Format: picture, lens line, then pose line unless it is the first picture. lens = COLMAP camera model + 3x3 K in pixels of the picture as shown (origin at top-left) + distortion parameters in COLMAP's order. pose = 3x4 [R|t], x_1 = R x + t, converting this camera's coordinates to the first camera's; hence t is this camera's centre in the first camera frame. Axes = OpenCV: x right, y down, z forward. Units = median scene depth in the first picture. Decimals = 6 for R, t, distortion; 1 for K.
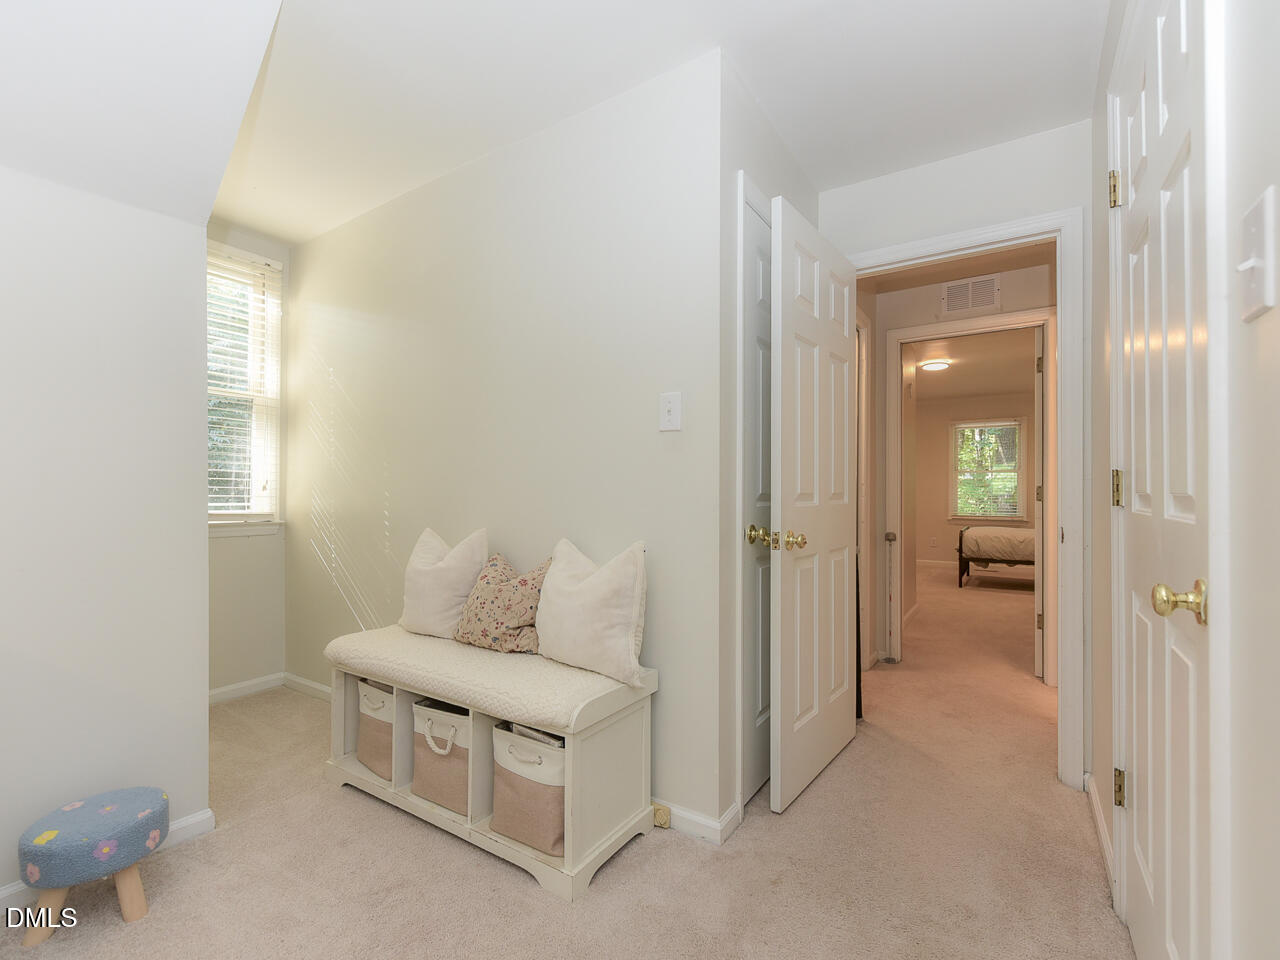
lens RADIAL K [[582.9, 0, 640.0], [0, 582.9, 480.0], [0, 0, 1]] dist [0.017169, -0.000012]
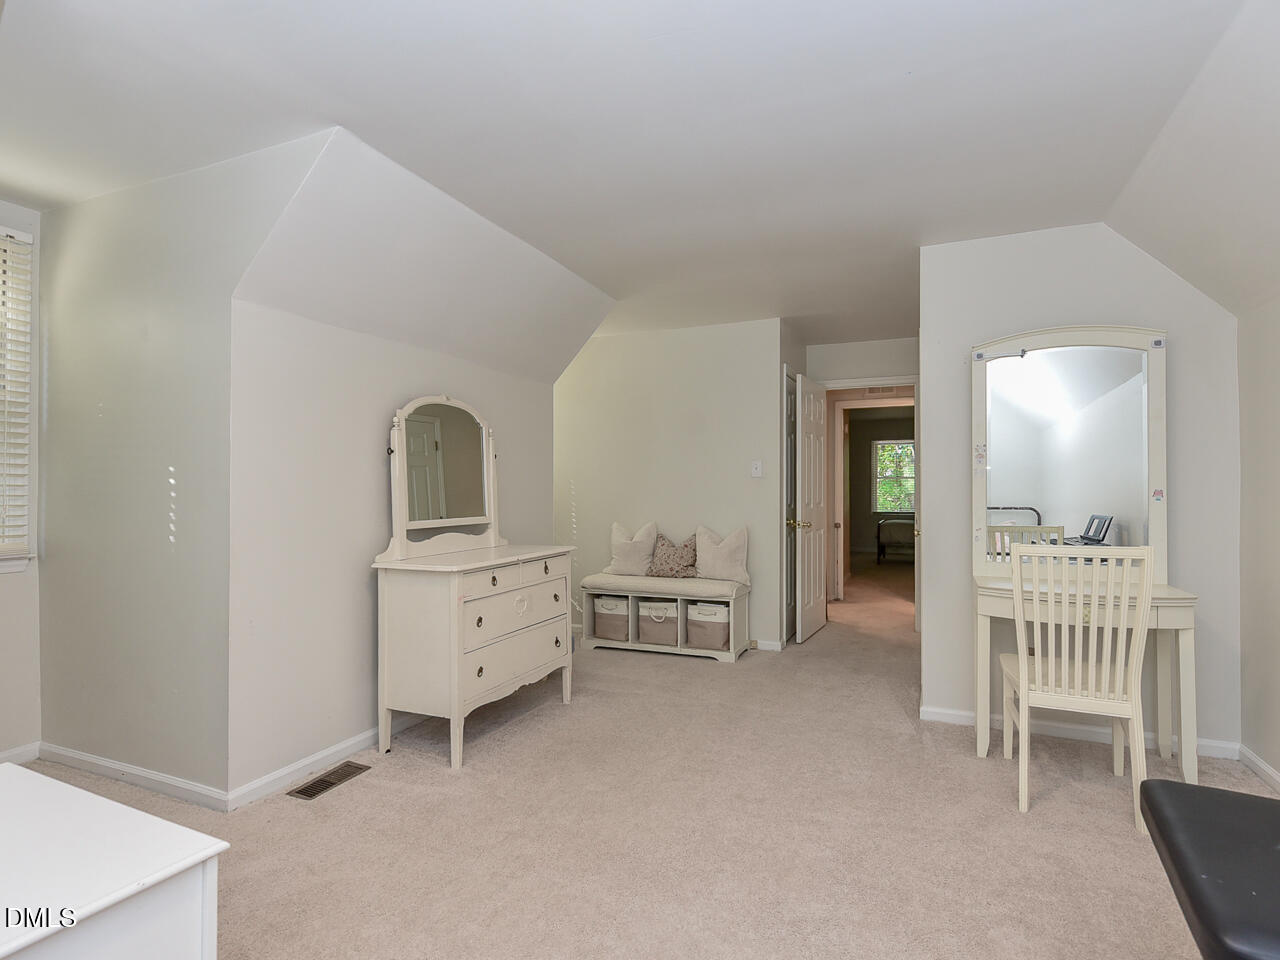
lens RADIAL K [[669.4, 0, 640.0], [0, 669.4, 480.0], [0, 0, 1]] dist [0.000138, -0.000003]
pose [[0.988252, -0.003563, 0.152795, -0.769379], [0.001849, 0.999934, 0.011356, -0.100126], [-0.152825, -0.010940, 0.988193, -1.460956]]
